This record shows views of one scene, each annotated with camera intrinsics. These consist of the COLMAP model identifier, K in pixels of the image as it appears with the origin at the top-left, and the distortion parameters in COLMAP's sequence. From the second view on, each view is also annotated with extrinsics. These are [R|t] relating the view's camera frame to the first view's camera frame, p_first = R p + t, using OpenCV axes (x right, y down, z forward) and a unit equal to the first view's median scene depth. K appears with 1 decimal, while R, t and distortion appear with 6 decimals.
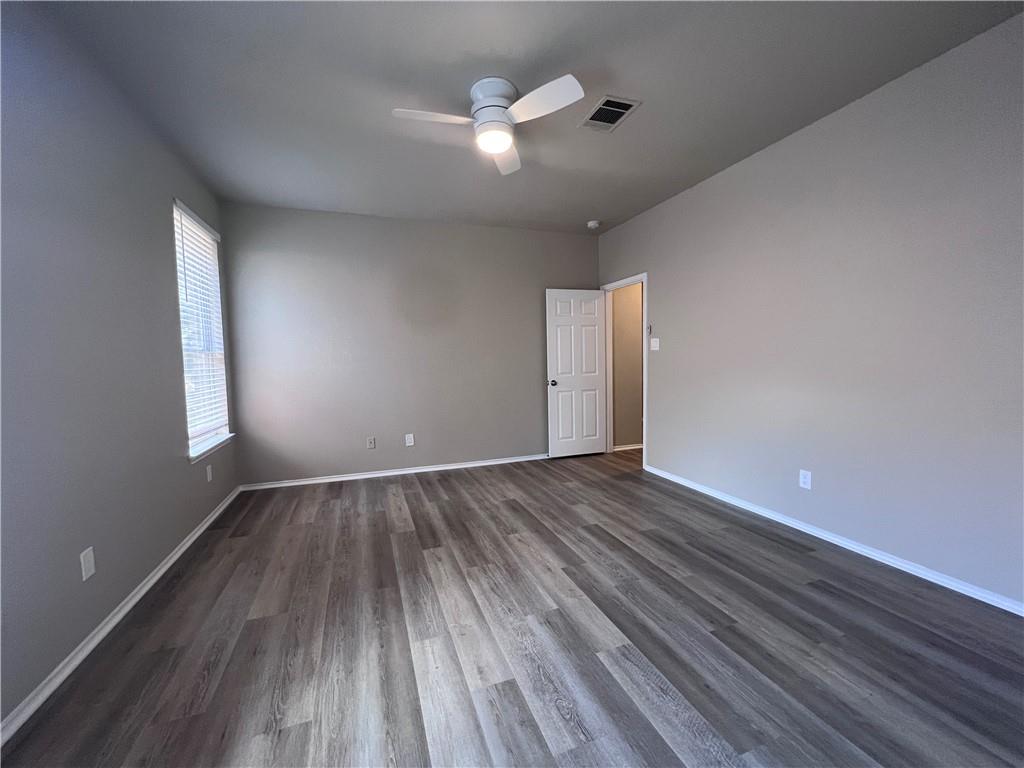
lens RADIAL K [[413.3, 0, 505.9], [0, 413.3, 383.3], [0, 0, 1]] dist [-0.003898, 0.000473]
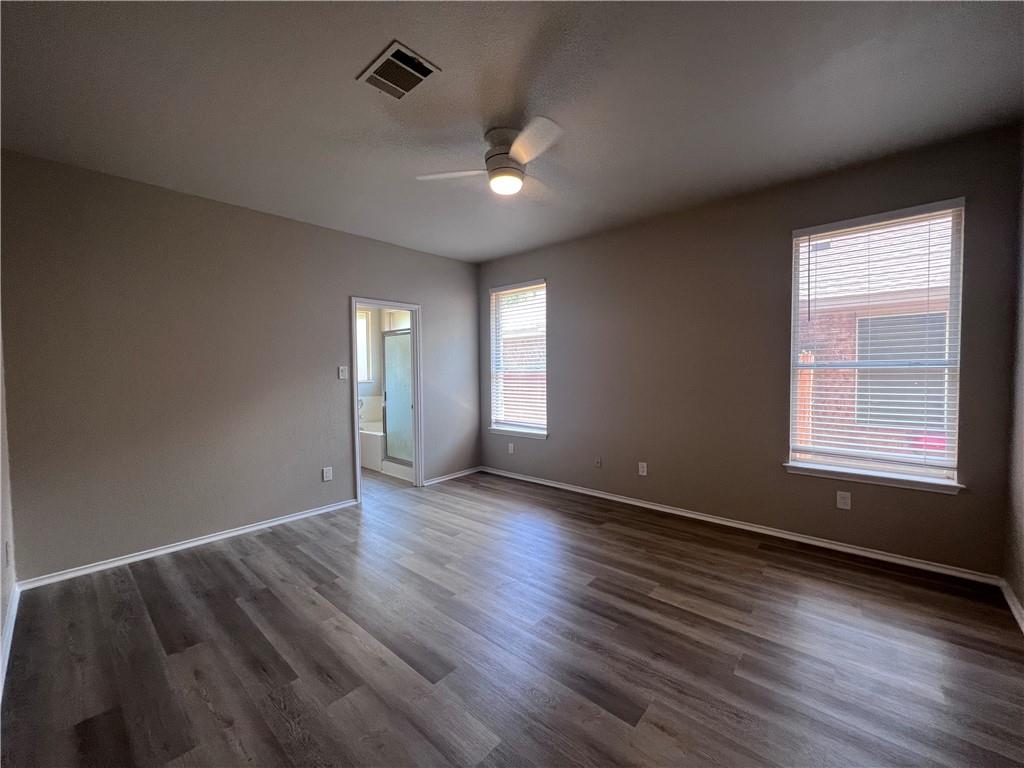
lens RADIAL K [[413.3, 0, 510.7], [0, 413.3, 387.5], [0, 0, 1]] dist [-0.003898, 0.000473]
pose [[-0.875472, 0.051290, -0.480540, 0.422967], [-0.001594, 0.994040, 0.109002, -0.153316], [0.483267, 0.096195, -0.870172, 1.679355]]
